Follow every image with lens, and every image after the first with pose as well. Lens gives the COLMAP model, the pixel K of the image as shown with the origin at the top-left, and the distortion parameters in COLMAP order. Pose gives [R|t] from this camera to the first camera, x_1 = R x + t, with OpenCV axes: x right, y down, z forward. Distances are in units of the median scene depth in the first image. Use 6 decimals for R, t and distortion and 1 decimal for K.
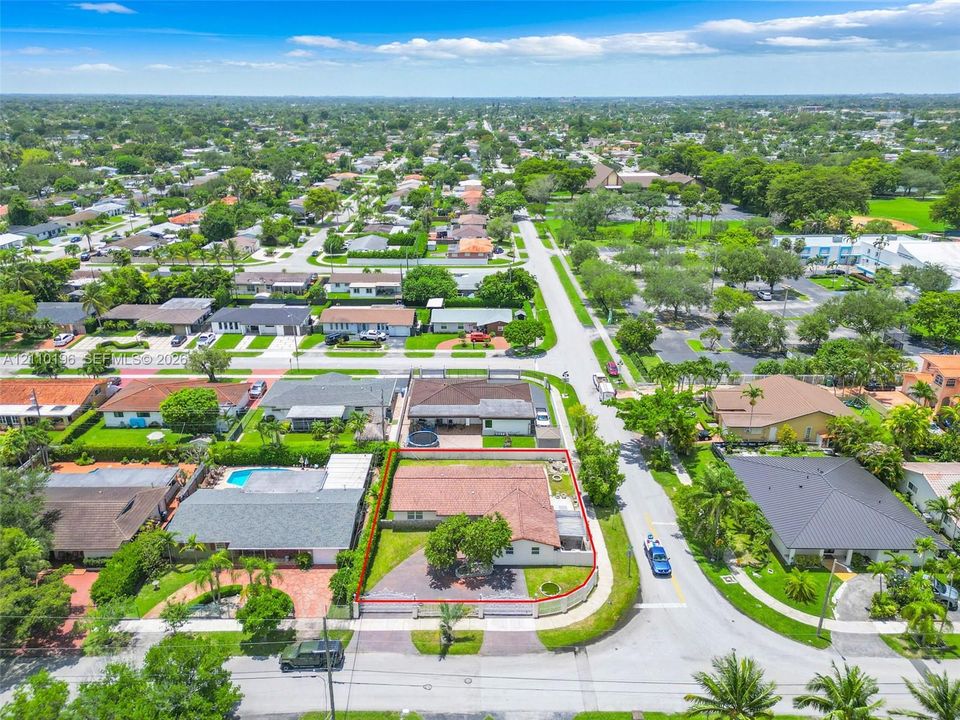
lens RADIAL K [[684.5, 0, 465.2], [0, 684.5, 363.8], [0, 0, 1]] dist [0.173262, -0.254654]
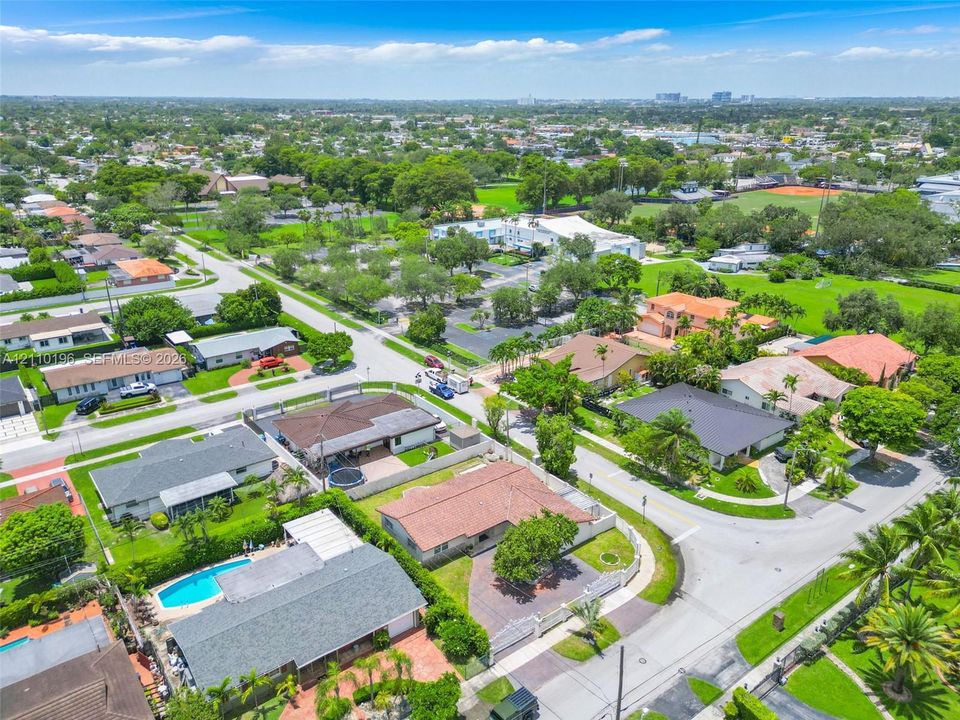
lens RADIAL K [[684.5, 0, 465.2], [0, 684.5, 363.8], [0, 0, 1]] dist [0.173262, -0.254654]
pose [[0.793755, -0.215862, 0.568644, -0.304311], [0.217011, 0.973883, 0.066774, -0.044416], [-0.568206, 0.070400, 0.819869, 0.115589]]
